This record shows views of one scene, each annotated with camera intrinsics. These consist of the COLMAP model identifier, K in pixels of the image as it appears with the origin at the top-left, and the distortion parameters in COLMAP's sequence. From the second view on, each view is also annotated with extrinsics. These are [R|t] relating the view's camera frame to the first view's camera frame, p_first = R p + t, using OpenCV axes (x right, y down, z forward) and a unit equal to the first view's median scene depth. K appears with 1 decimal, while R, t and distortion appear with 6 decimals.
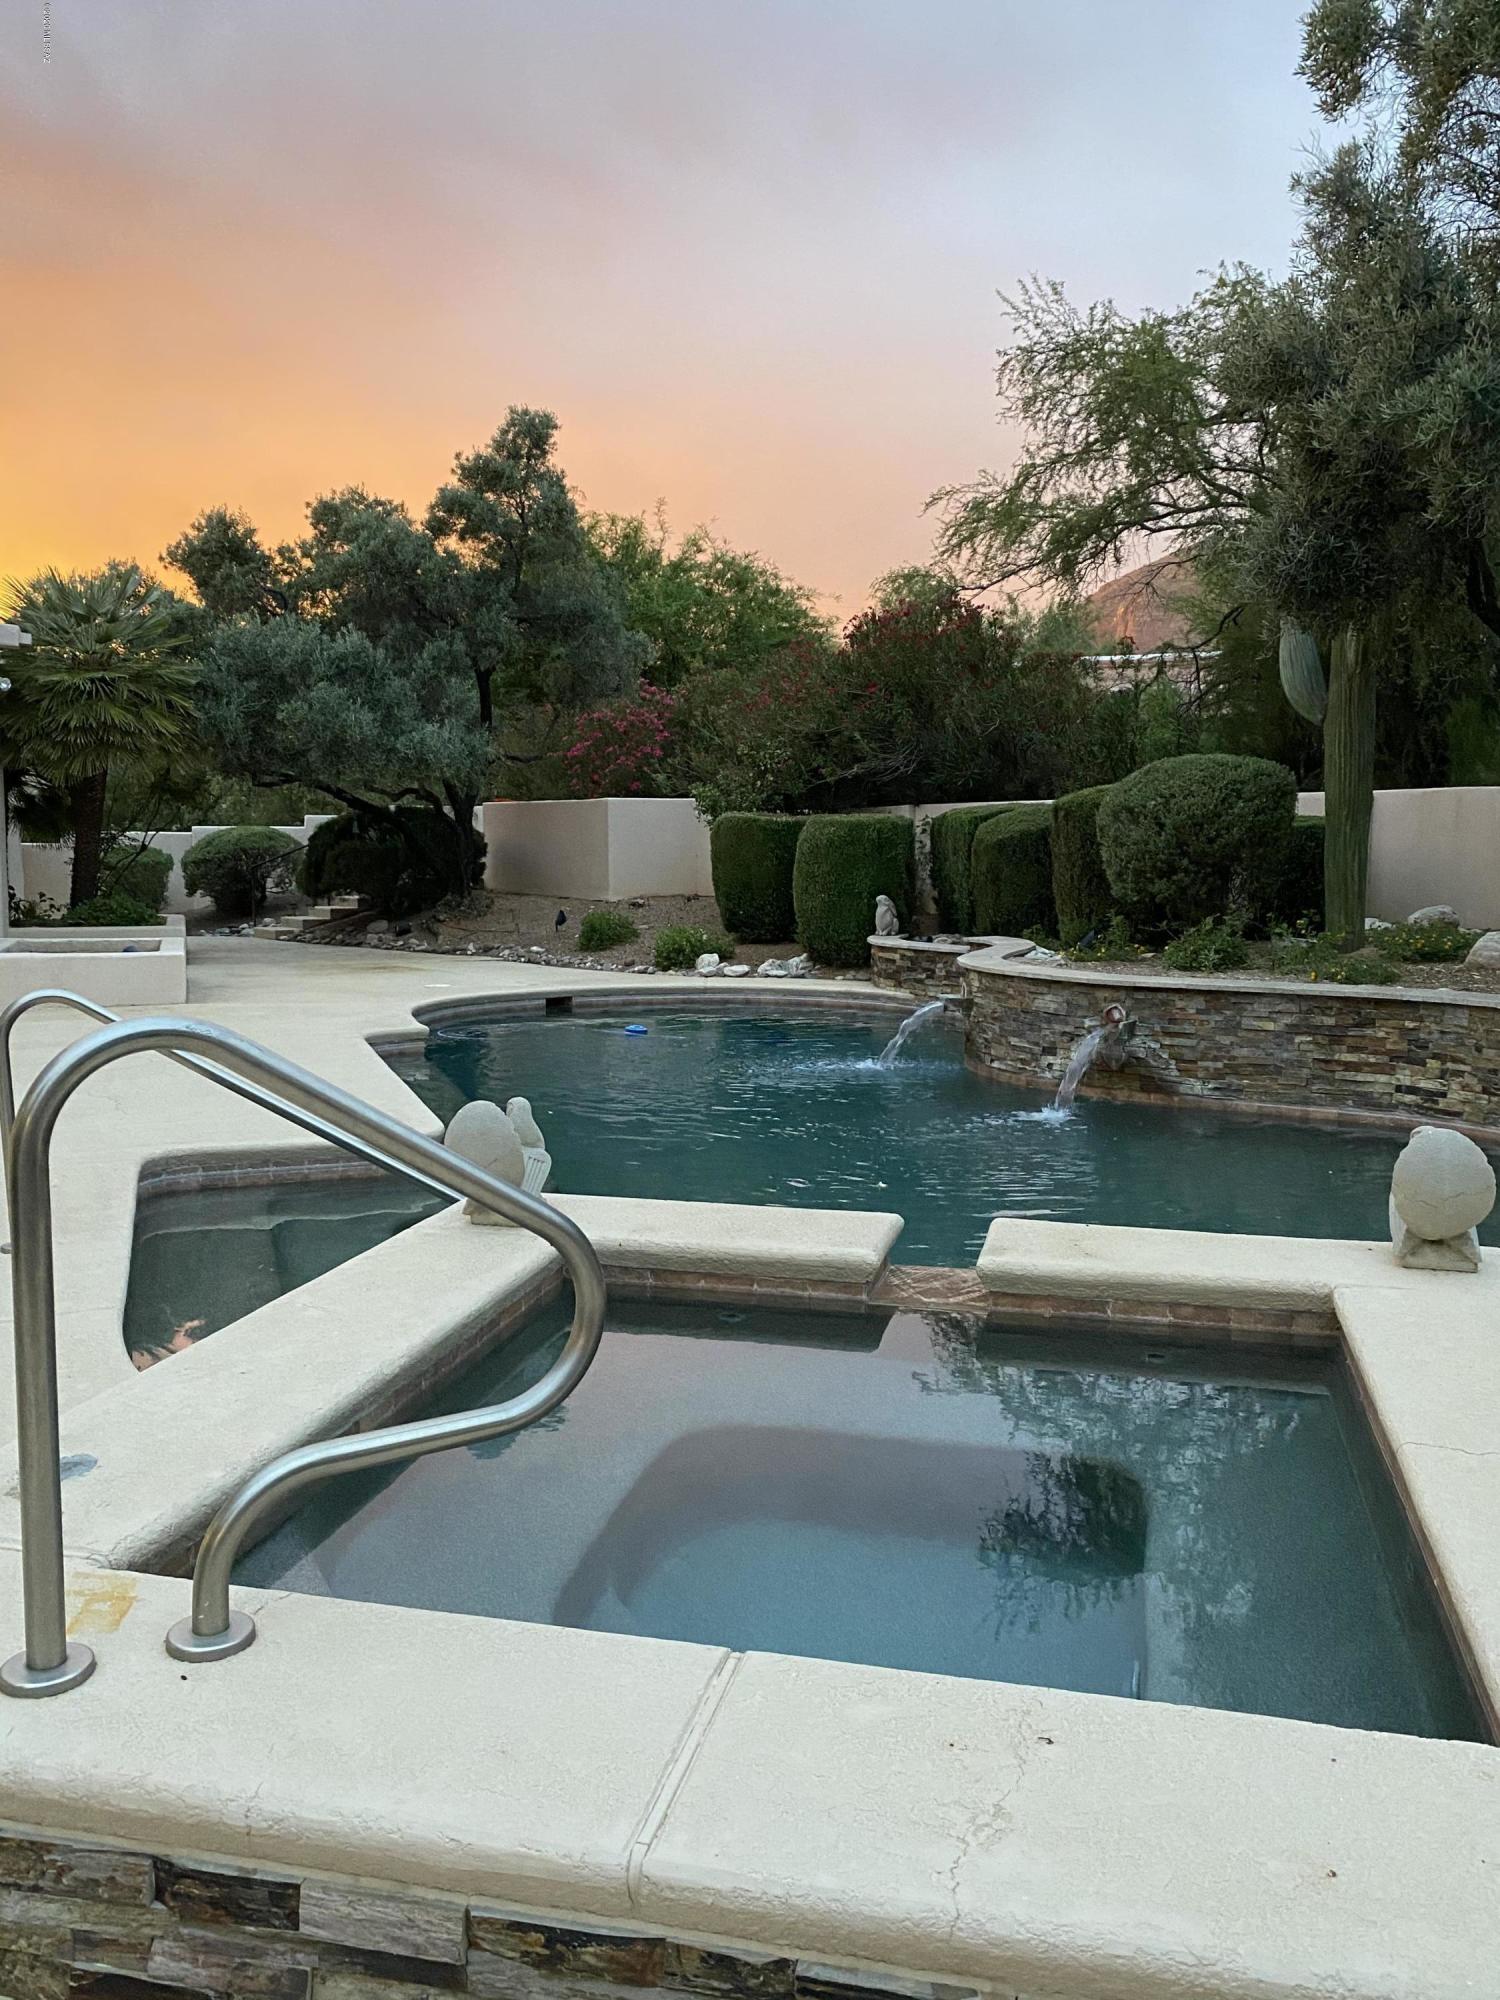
lens RADIAL K [[1572.8, 0, 750.0], [0, 1572.8, 1000.0], [0, 0, 1]] dist [0.056758, -0.021723]
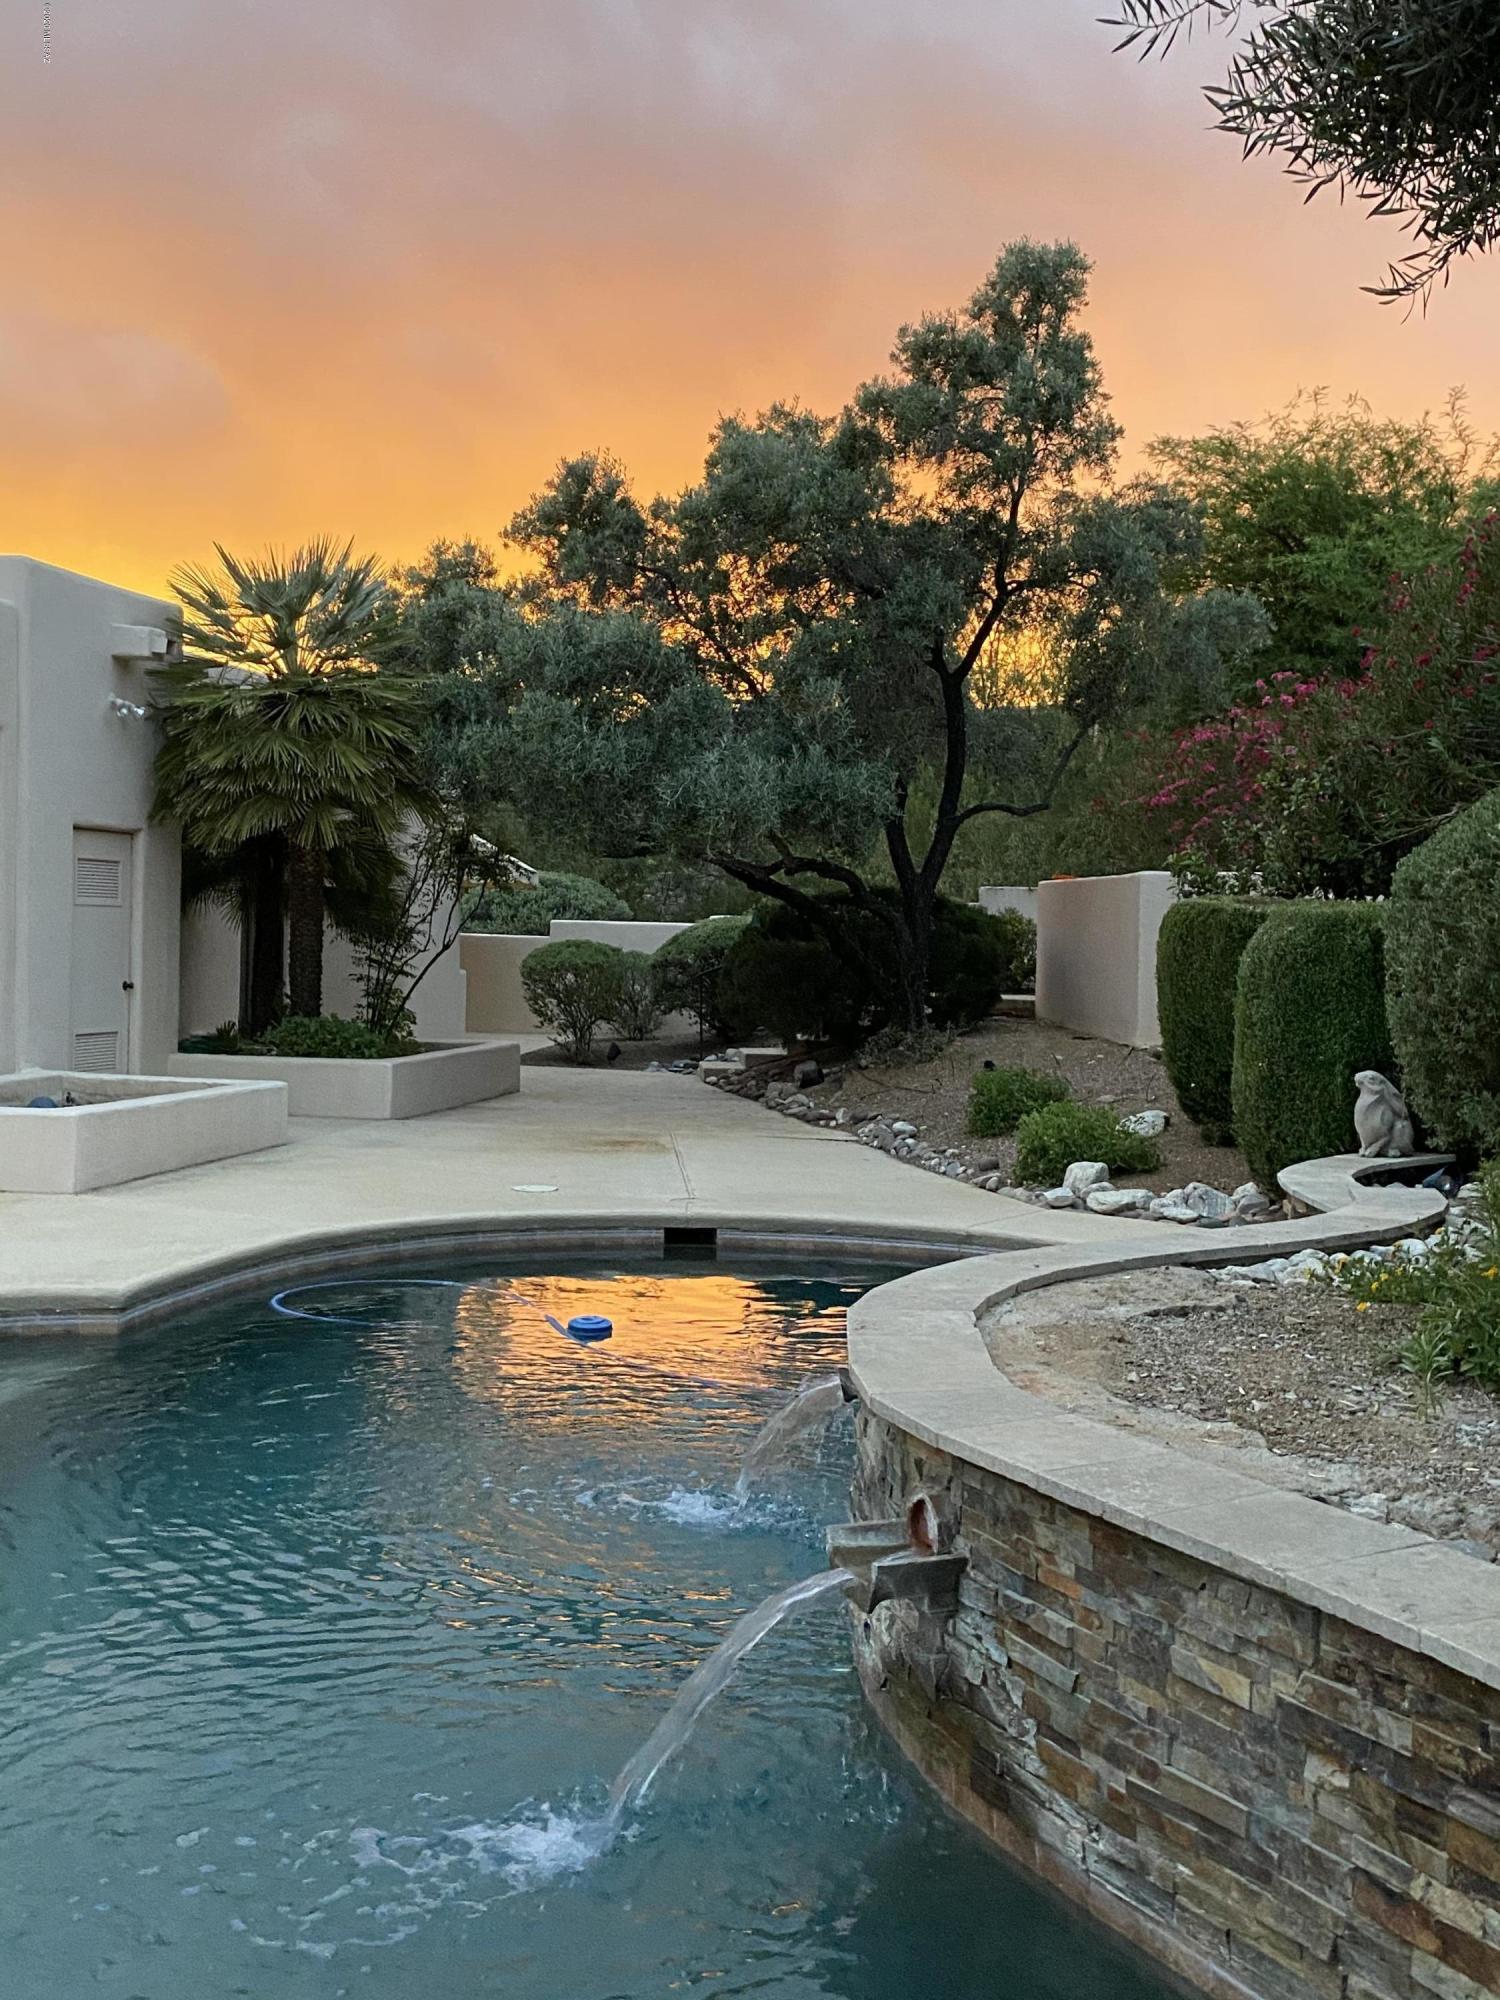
lens RADIAL K [[2056.8, 0, 750.0], [0, 2056.8, 1000.0], [0, 0, 1]] dist [0.007412, 0.002340]
pose [[0.852445, 0.034133, -0.521702, 0.241177], [-0.069843, 0.996357, -0.048933, -0.042875], [0.518131, 0.078150, 0.851723, 0.359255]]
